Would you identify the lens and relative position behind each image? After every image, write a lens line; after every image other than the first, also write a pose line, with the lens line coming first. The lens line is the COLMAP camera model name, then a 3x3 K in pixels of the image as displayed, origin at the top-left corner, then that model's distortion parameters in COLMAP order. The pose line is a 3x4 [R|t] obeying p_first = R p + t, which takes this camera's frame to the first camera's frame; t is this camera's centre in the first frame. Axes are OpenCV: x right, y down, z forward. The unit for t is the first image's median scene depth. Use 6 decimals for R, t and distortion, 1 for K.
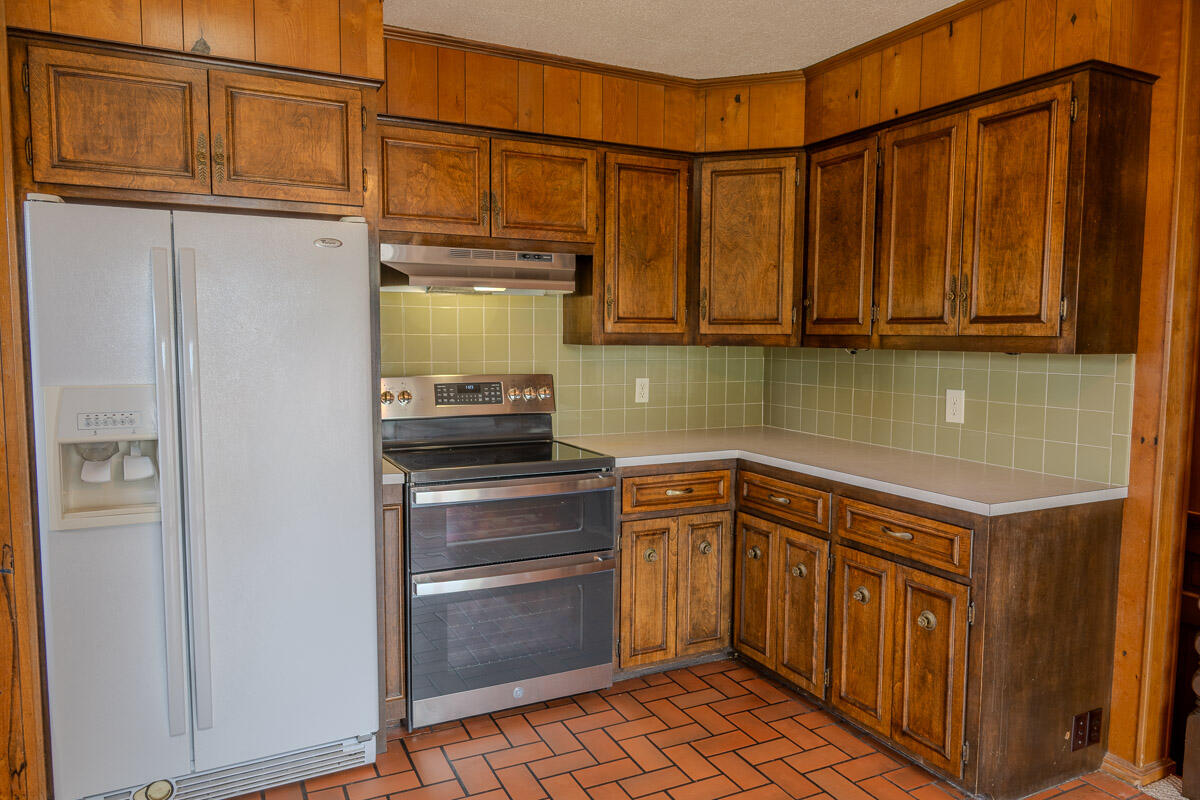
lens RADIAL K [[817.6, 0, 600.0], [0, 817.6, 400.0], [0, 0, 1]] dist [-0.000492, -0.001989]
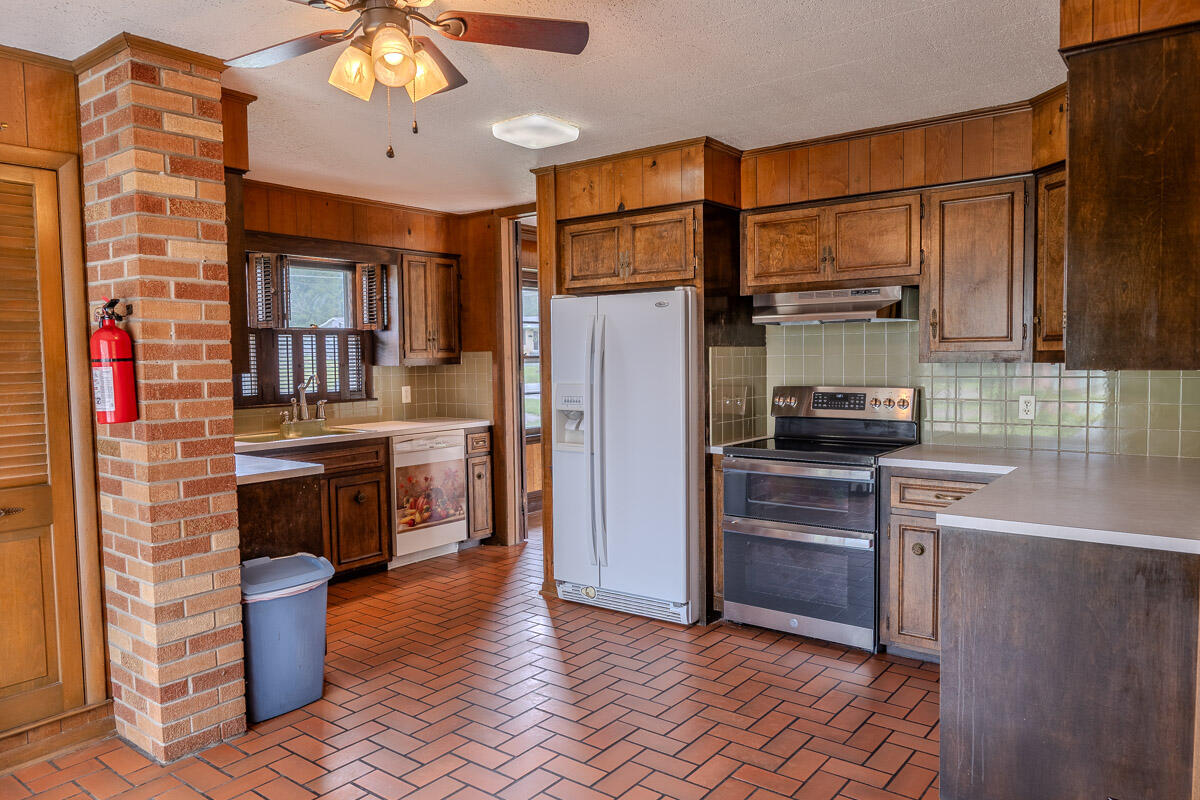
lens RADIAL K [[817.6, 0, 600.0], [0, 817.6, 400.0], [0, 0, 1]] dist [-0.000492, -0.001989]
pose [[0.435456, 0.034794, -0.899537, 0.880933], [-0.056156, 0.998357, 0.011432, -0.003189], [0.898457, 0.045536, 0.436695, 0.107659]]
